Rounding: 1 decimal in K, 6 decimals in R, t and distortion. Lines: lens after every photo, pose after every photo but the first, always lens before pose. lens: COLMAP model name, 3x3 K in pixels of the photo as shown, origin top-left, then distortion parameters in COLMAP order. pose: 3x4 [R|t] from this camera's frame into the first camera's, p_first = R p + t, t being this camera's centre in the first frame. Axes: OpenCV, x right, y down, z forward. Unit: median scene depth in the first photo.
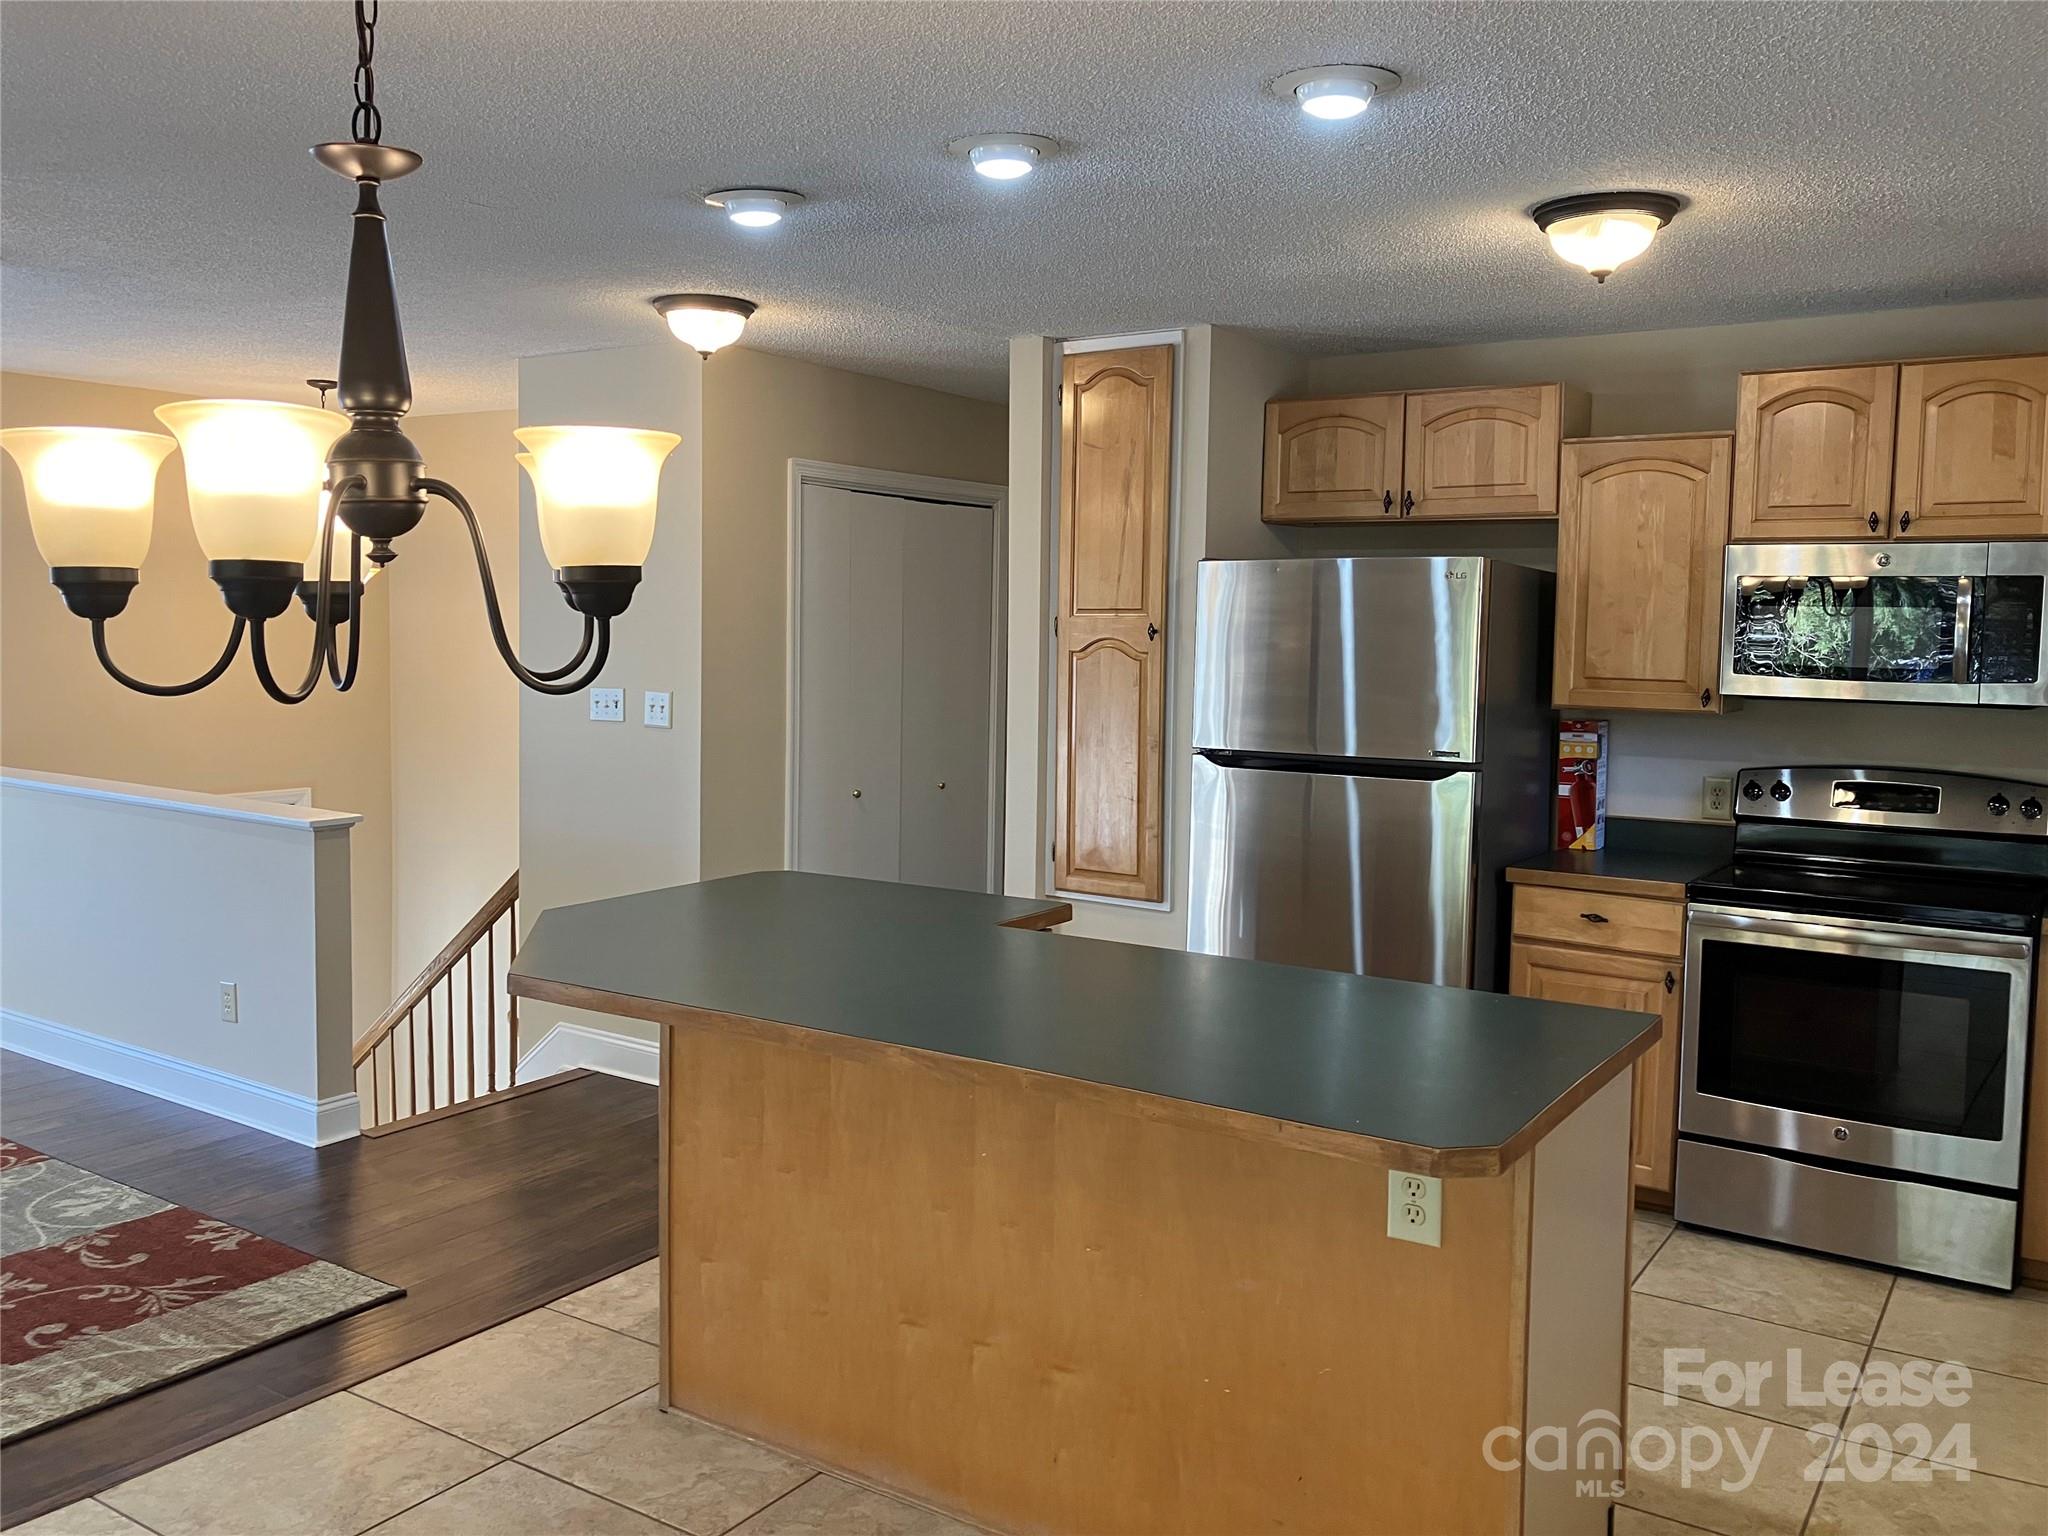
lens RADIAL K [[1688.2, 0, 961.5], [0, 1688.2, 748.6], [0, 0, 1]] dist [0.053183, -0.006375]
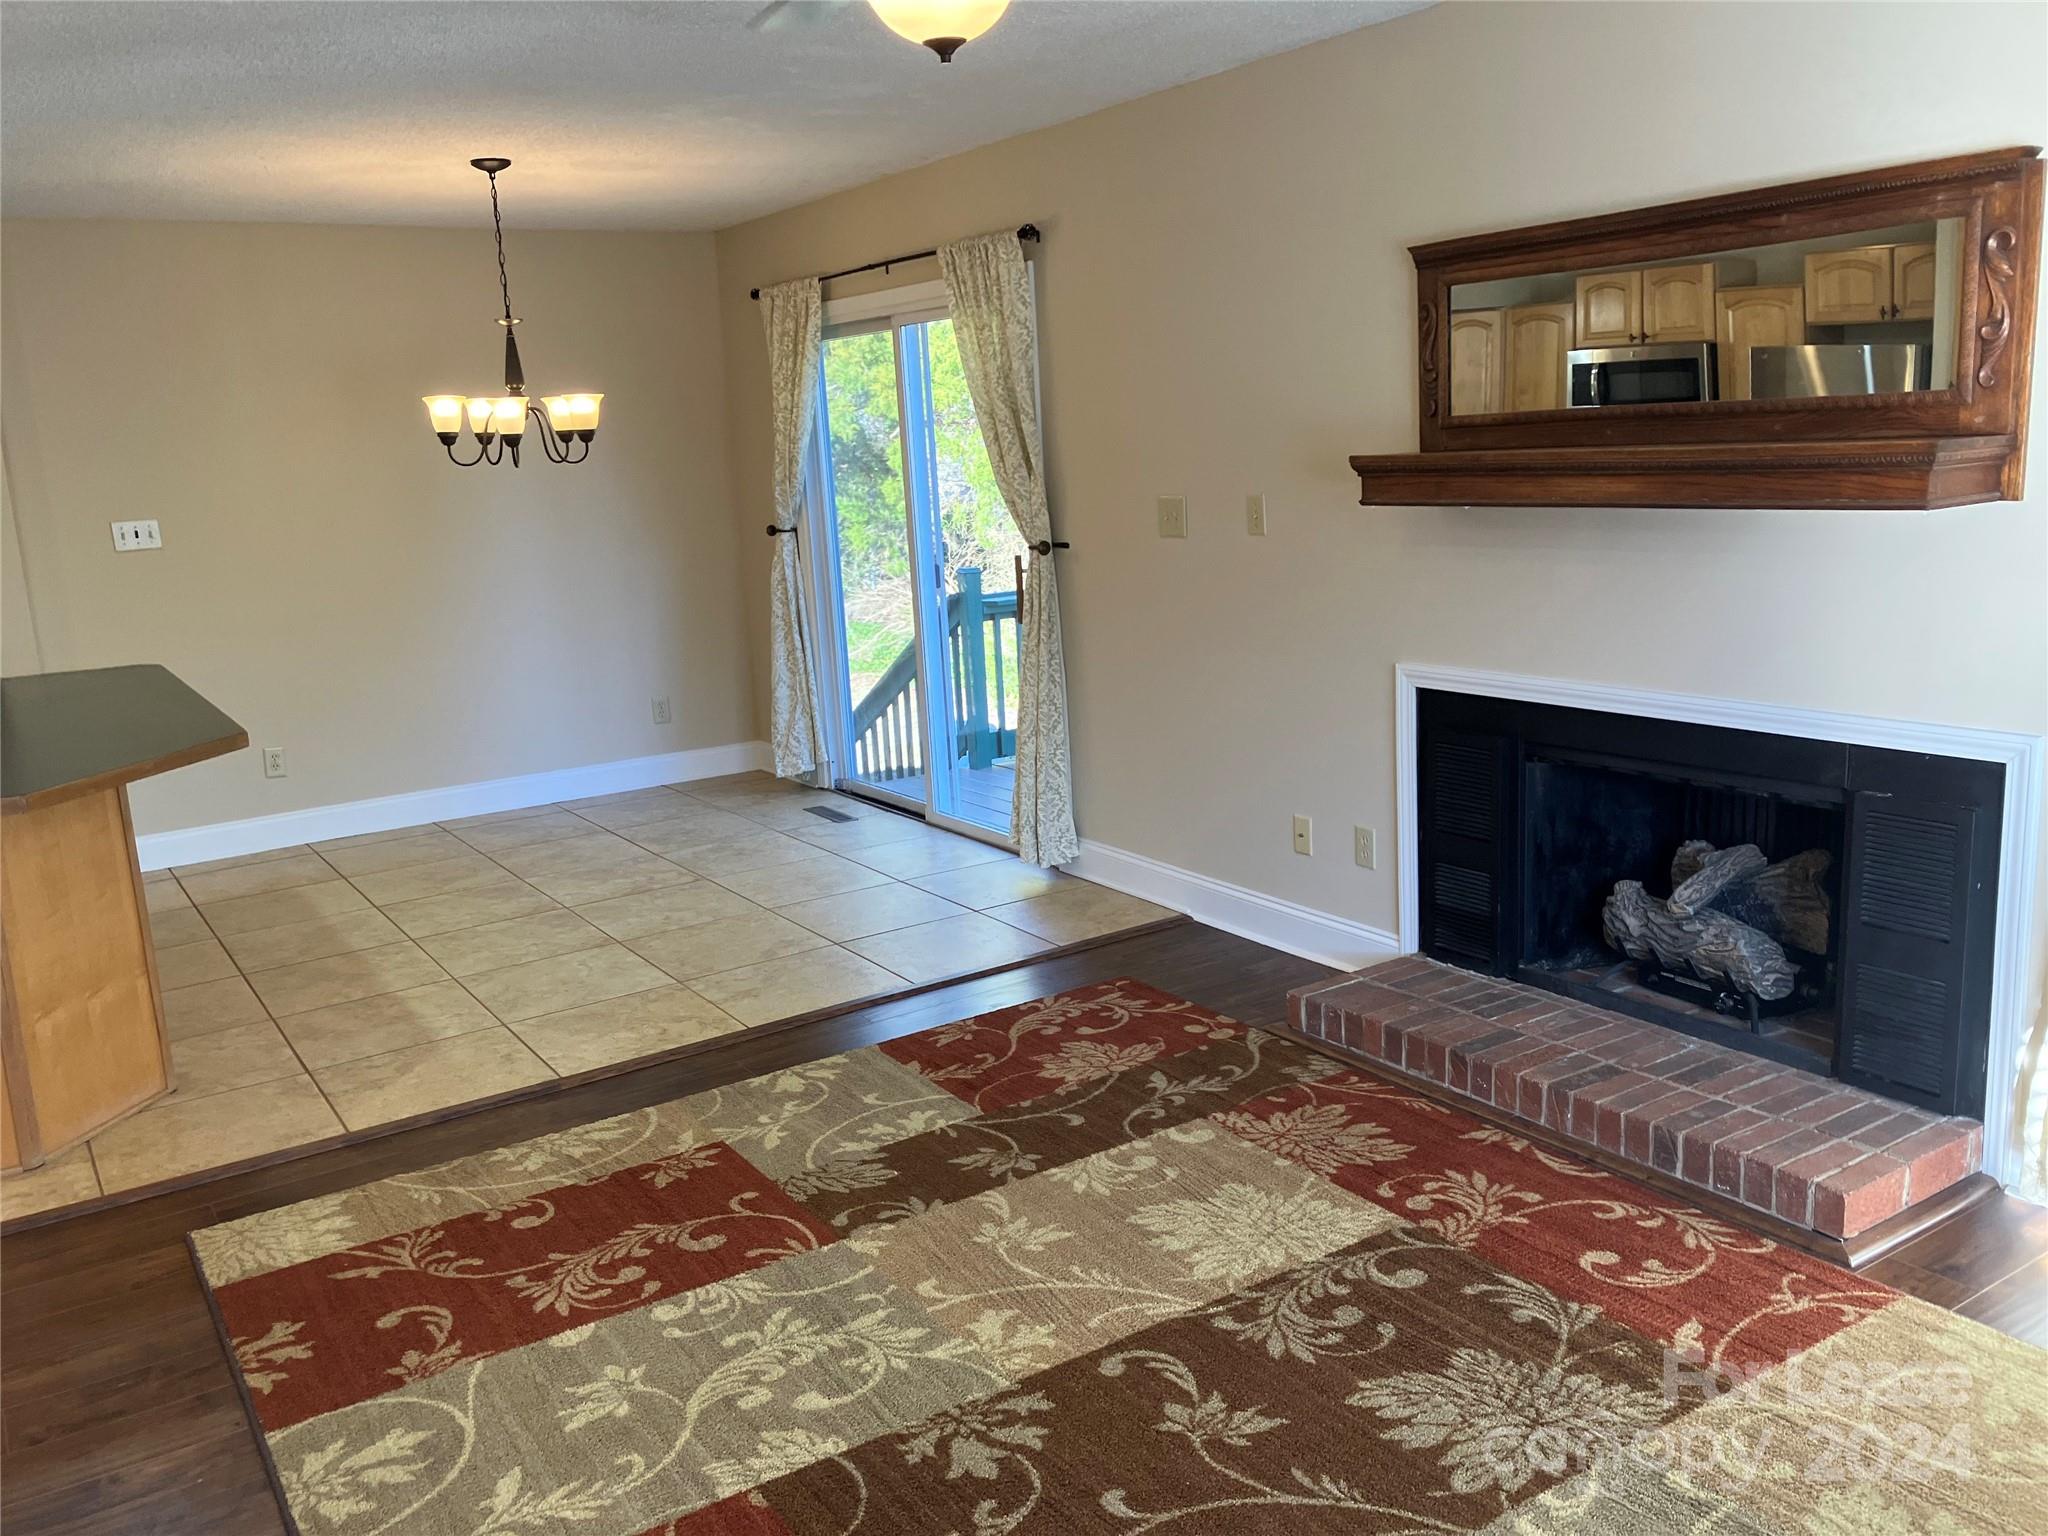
lens RADIAL K [[1691.7, 0, 1054.0], [0, 1691.7, 772.8], [0, 0, 1]] dist [0.003961, -0.007635]
pose [[-0.931429, -0.038204, 0.361912, -0.905732], [0.069313, 0.957647, 0.279478, -0.111550], [-0.357261, 0.285399, -0.889332, 1.329754]]
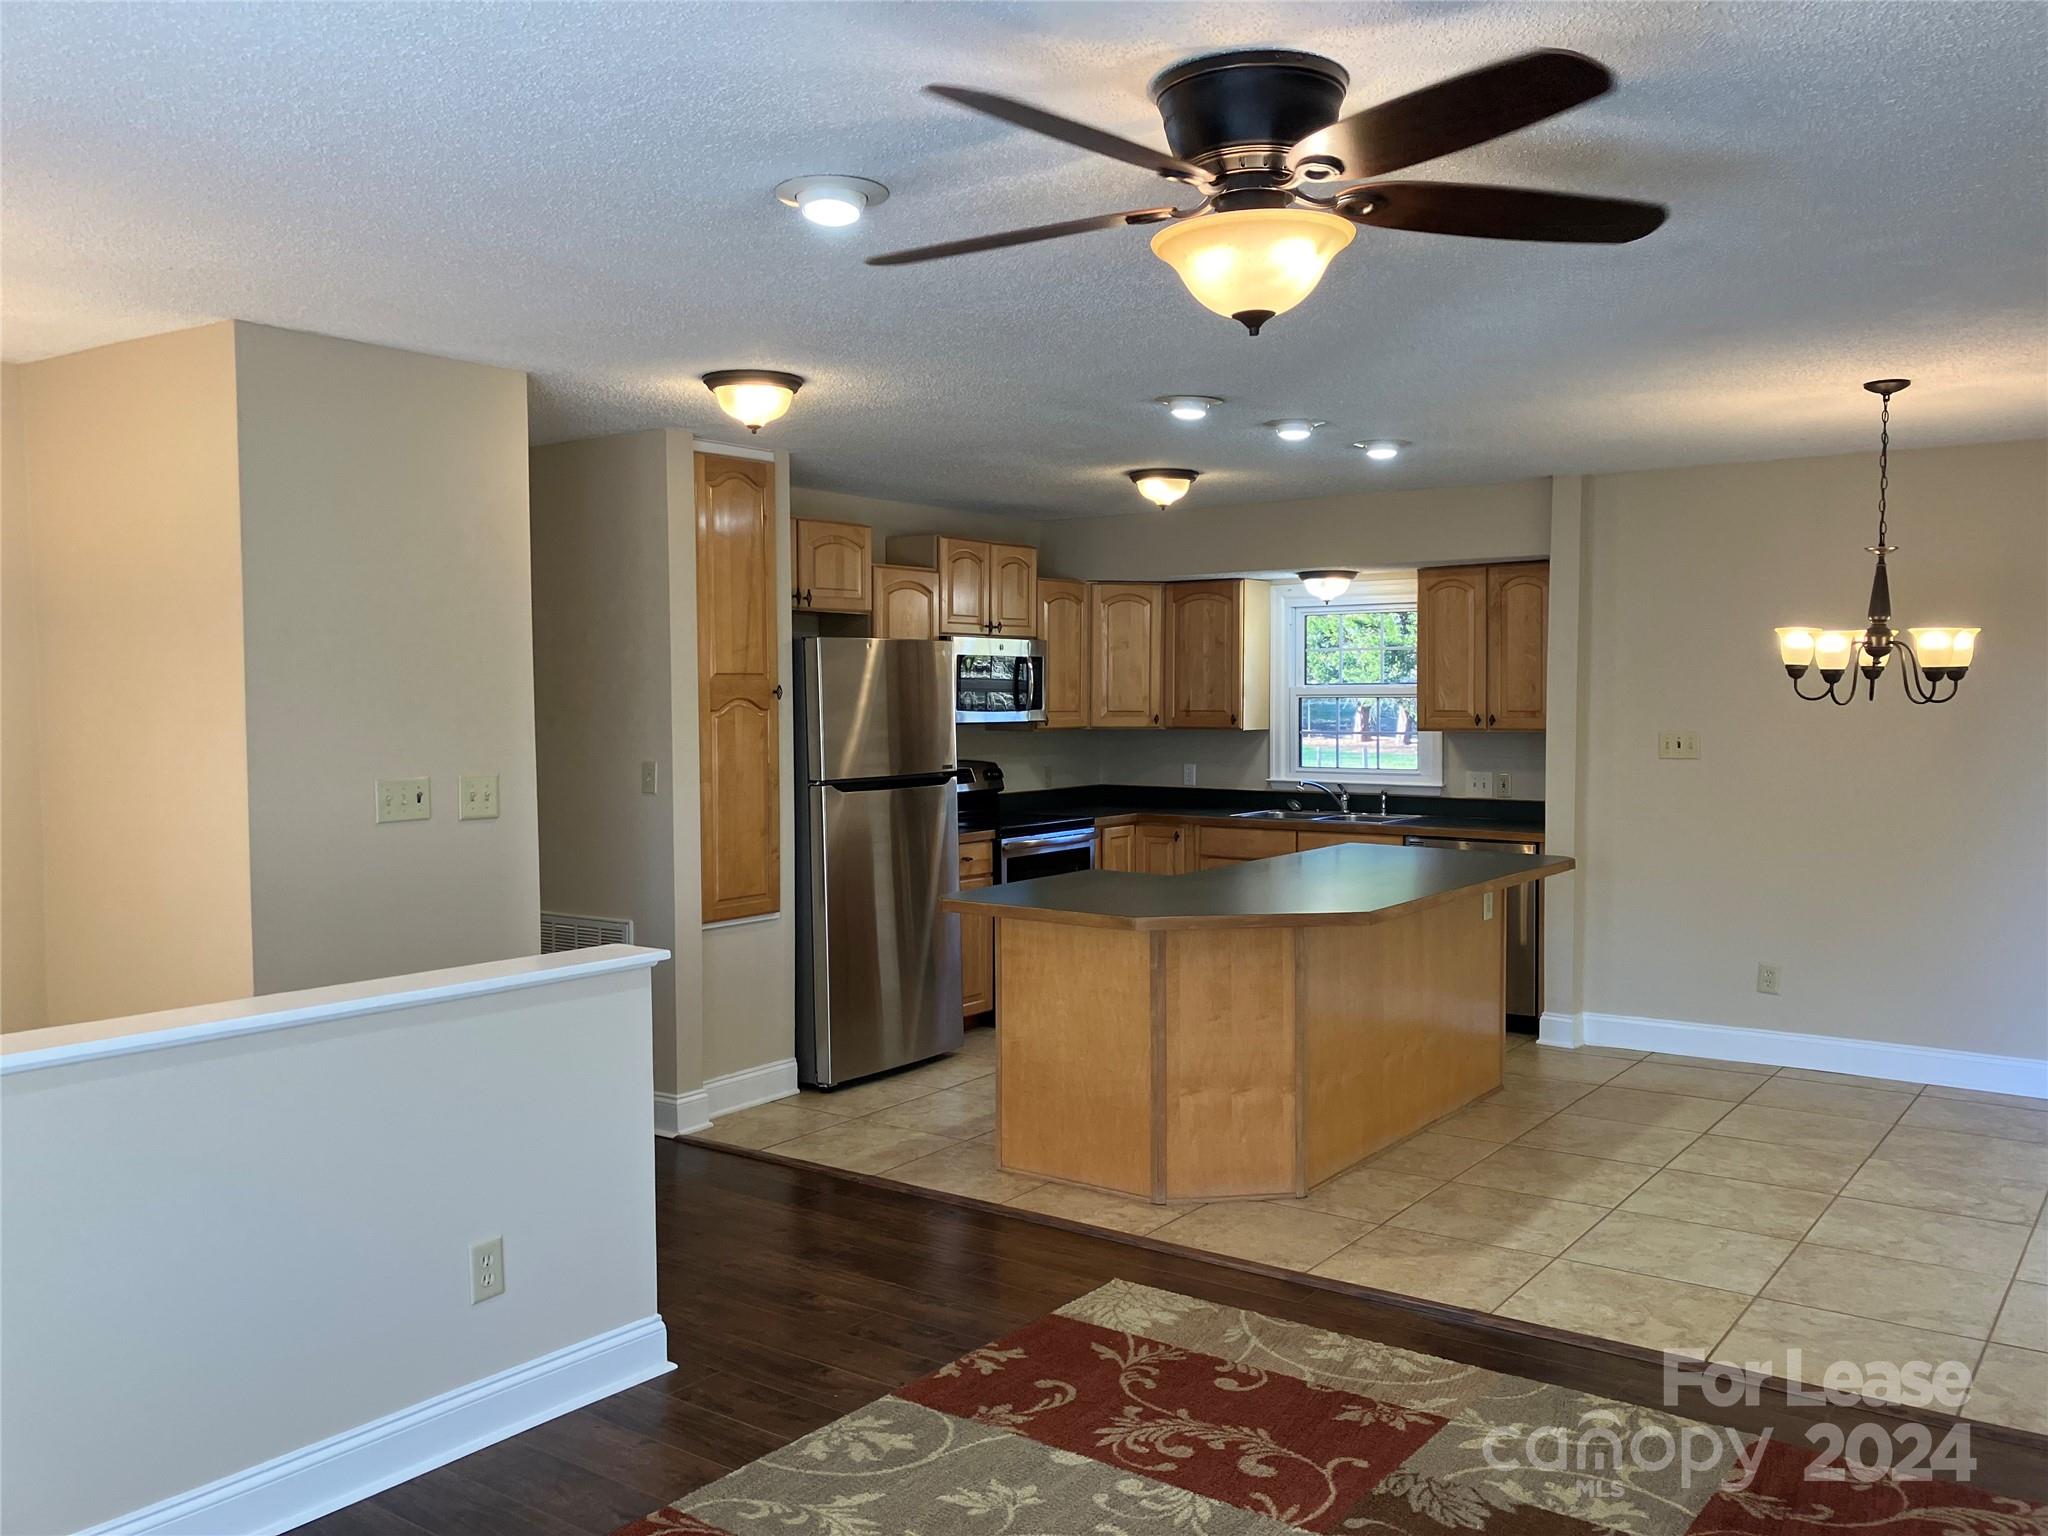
lens RADIAL K [[1702.5, 0, 1020.7], [0, 1702.5, 761.8], [0, 0, 1]] dist [-0.002194, 0.009275]
pose [[0.020919, -0.056919, 0.998160, -1.226254], [0.081031, 0.995190, 0.055051, -0.078669], [-0.996492, 0.079731, 0.025430, 0.858759]]
